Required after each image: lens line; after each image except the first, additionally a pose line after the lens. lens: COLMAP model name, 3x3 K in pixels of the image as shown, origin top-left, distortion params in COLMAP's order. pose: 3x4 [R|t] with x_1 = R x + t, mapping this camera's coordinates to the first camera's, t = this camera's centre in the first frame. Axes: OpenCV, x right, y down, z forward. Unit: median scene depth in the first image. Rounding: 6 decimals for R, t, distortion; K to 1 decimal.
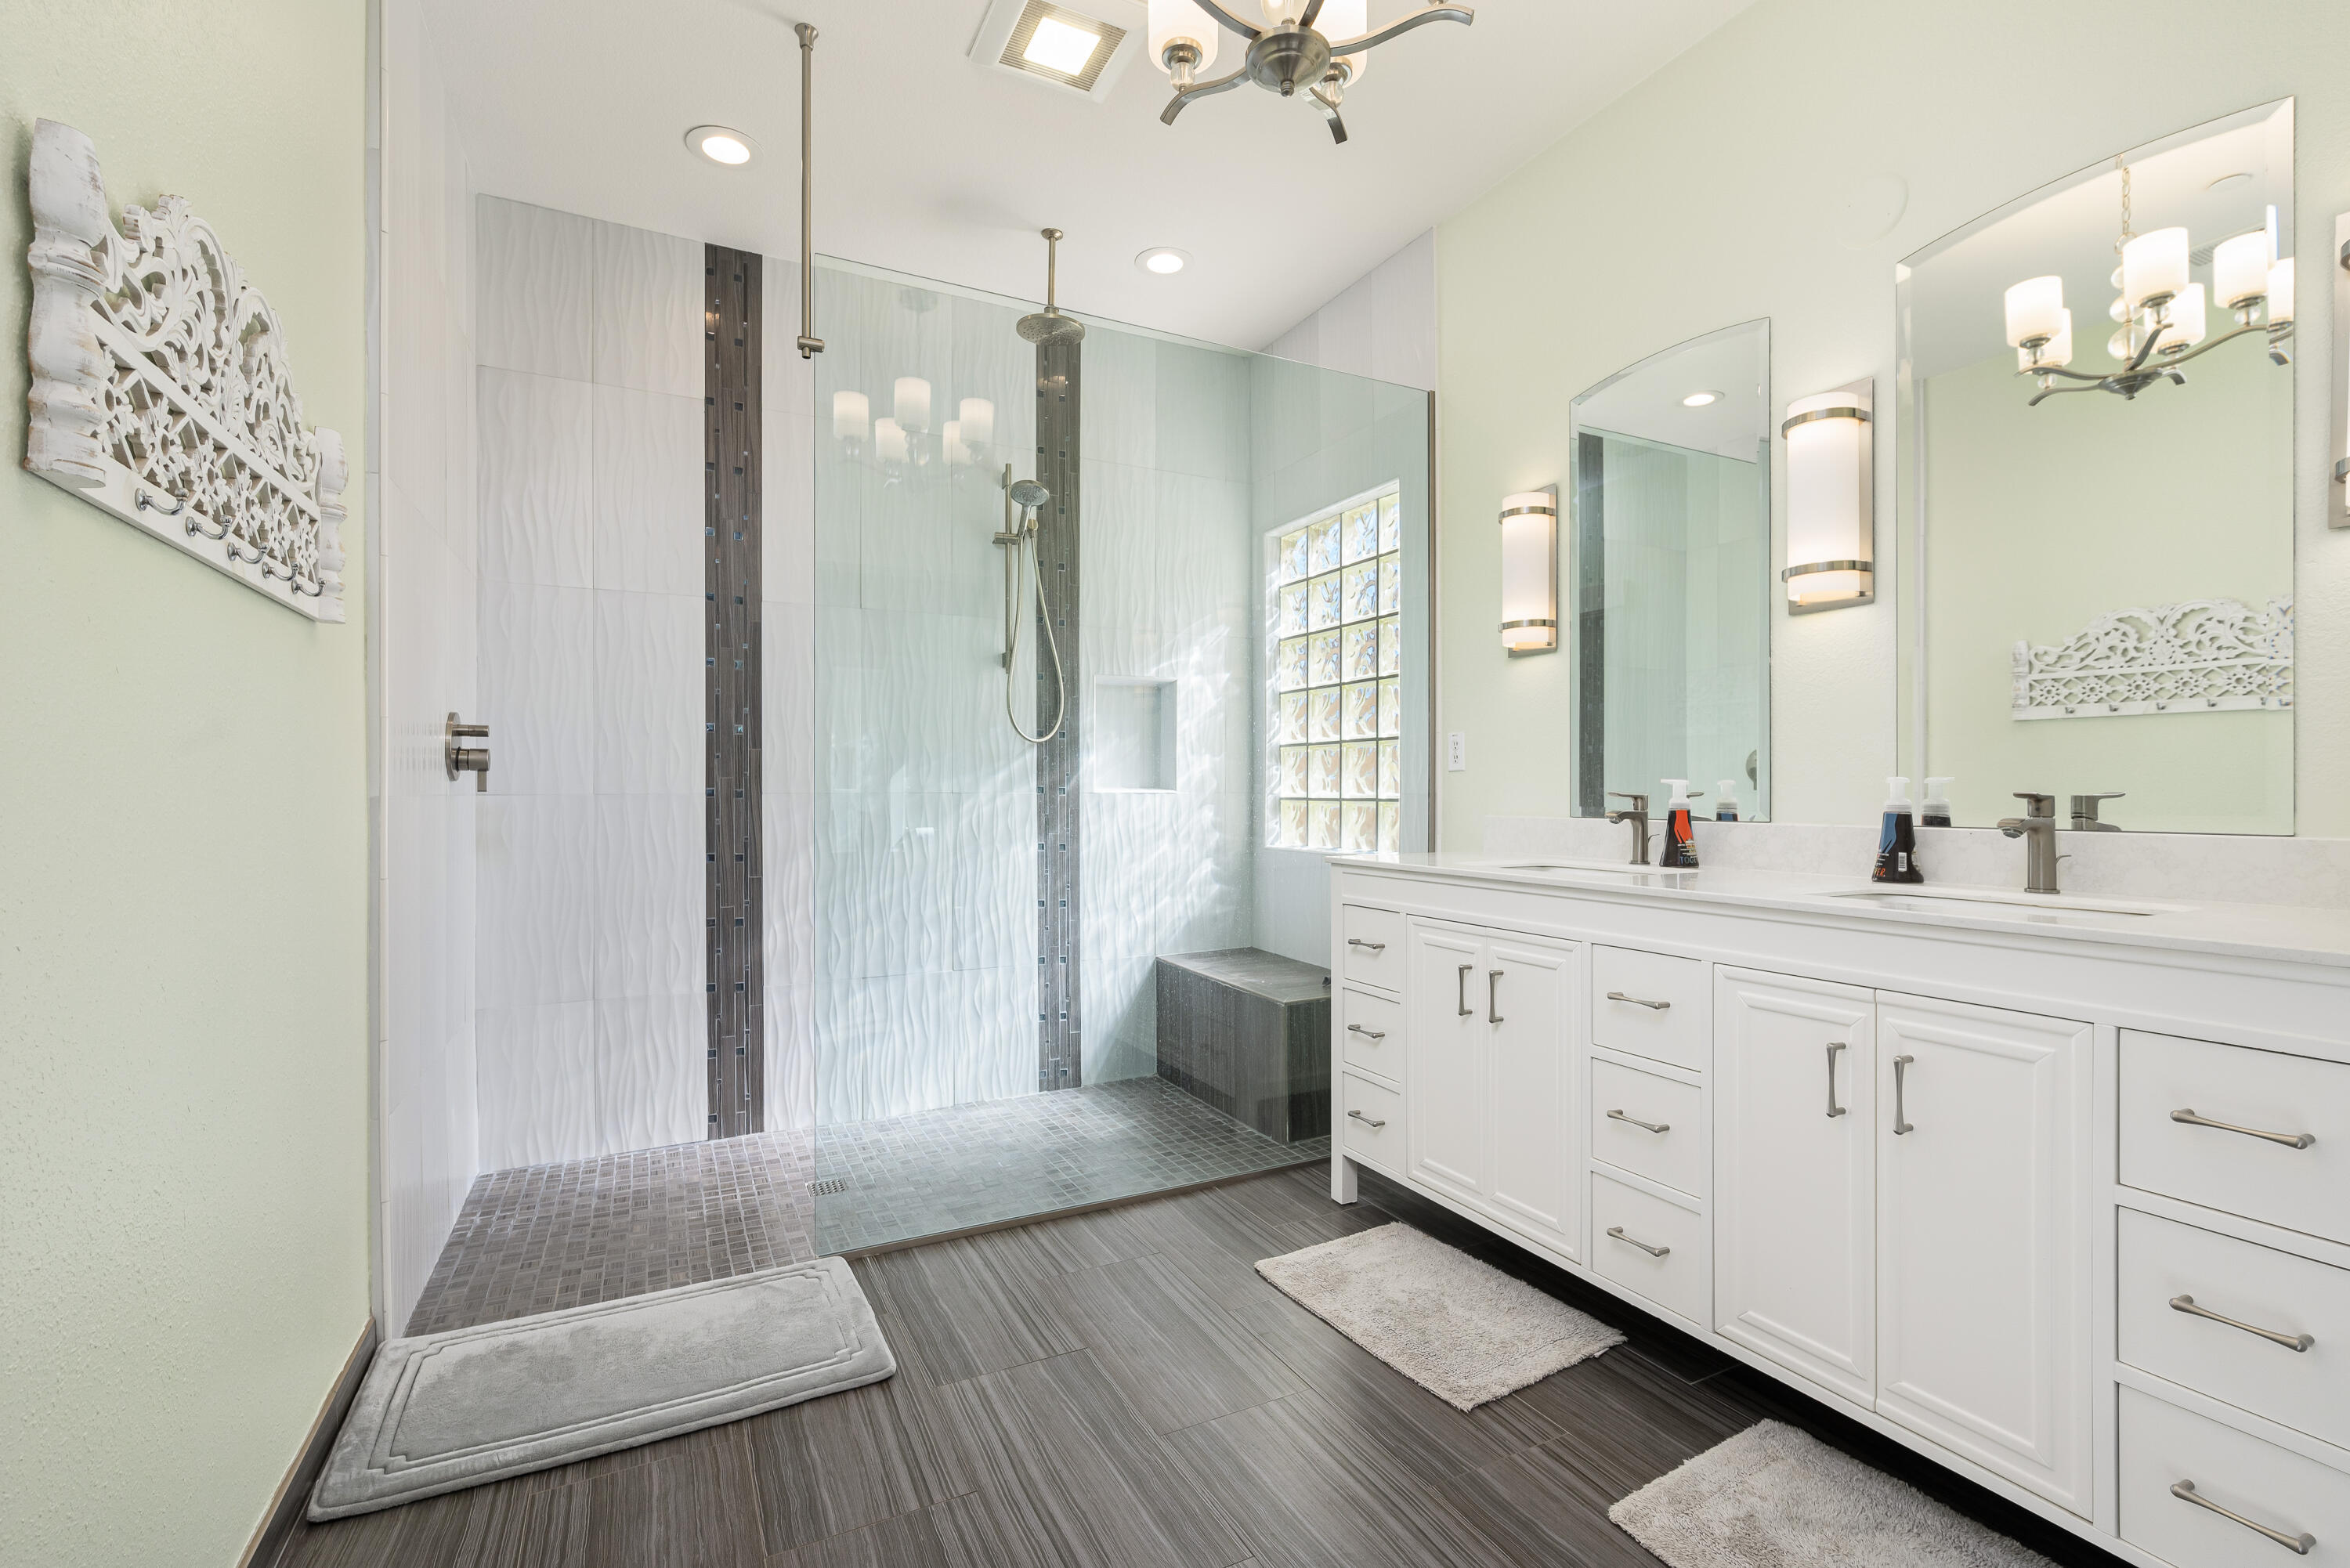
lens RADIAL K [[1039.2, 0, 1175.0], [0, 1039.2, 784.0], [0, 0, 1]] dist [-0.000065, -0.000595]
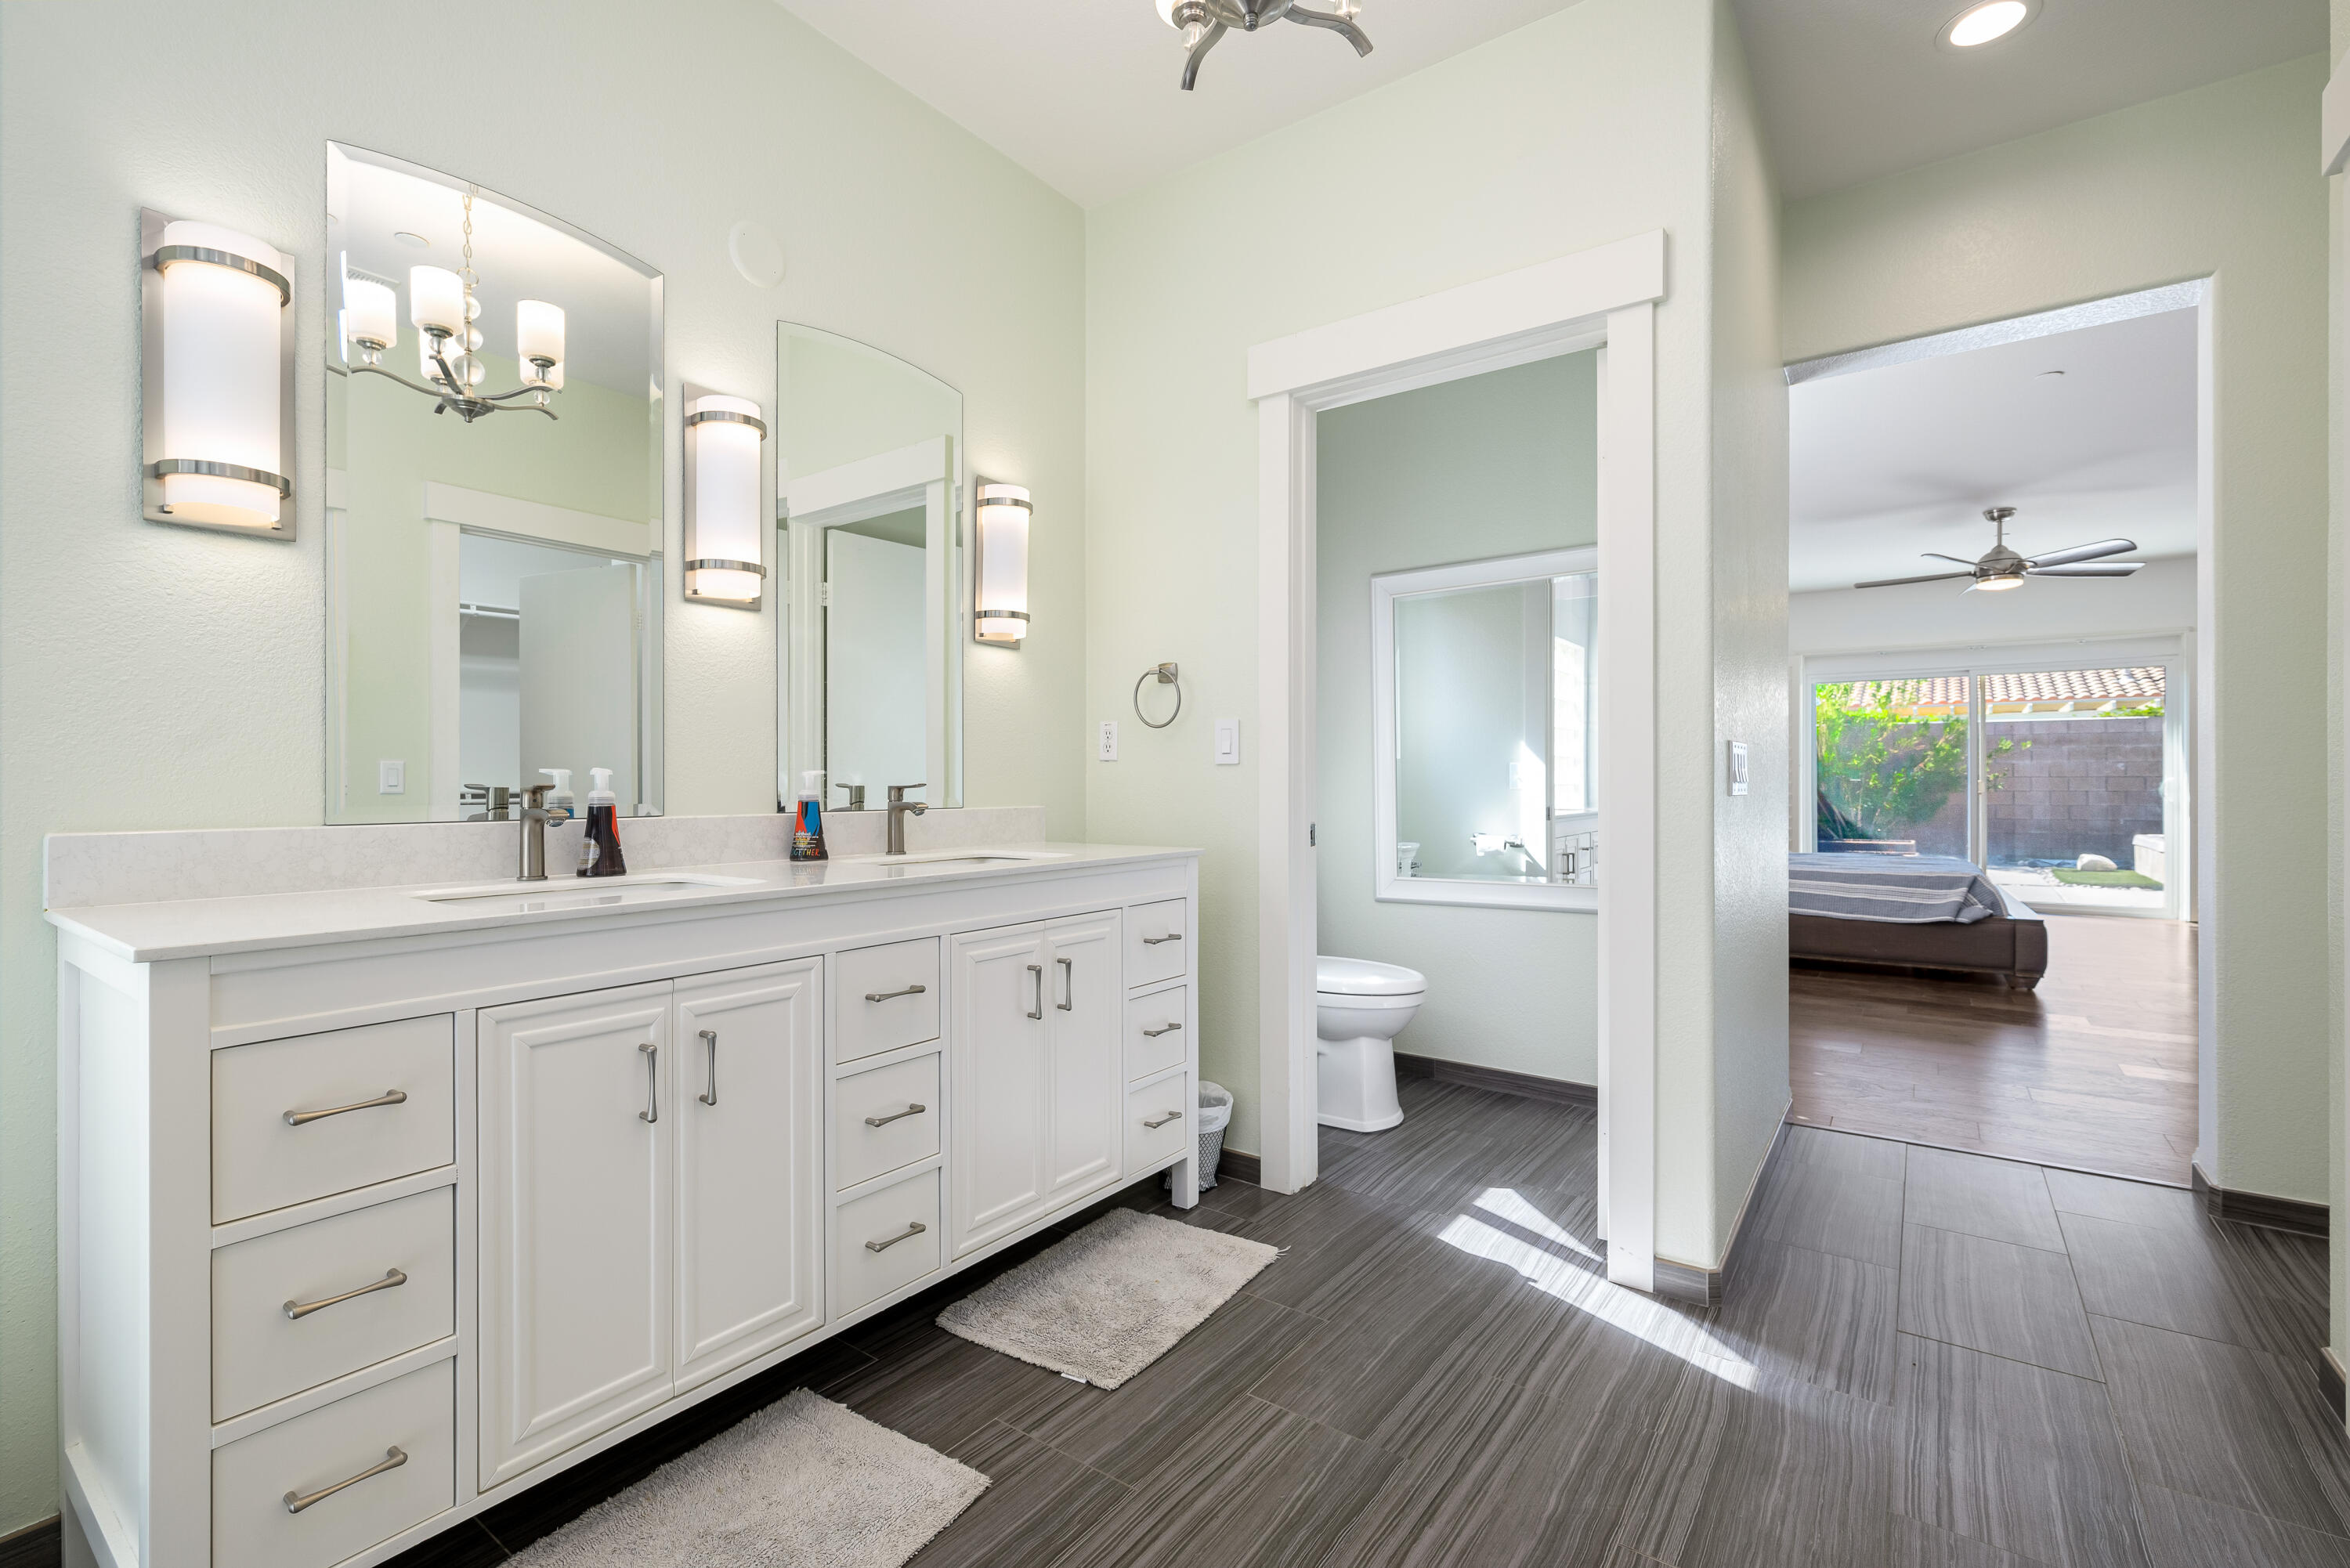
lens RADIAL K [[1039.2, 0, 1175.0], [0, 1039.2, 784.0], [0, 0, 1]] dist [-0.000065, -0.000595]
pose [[-0.466992, 0.003242, 0.884255, -0.531642], [-0.011968, 0.999879, -0.009986, 0.015805], [-0.884180, -0.015246, -0.466897, 1.184136]]
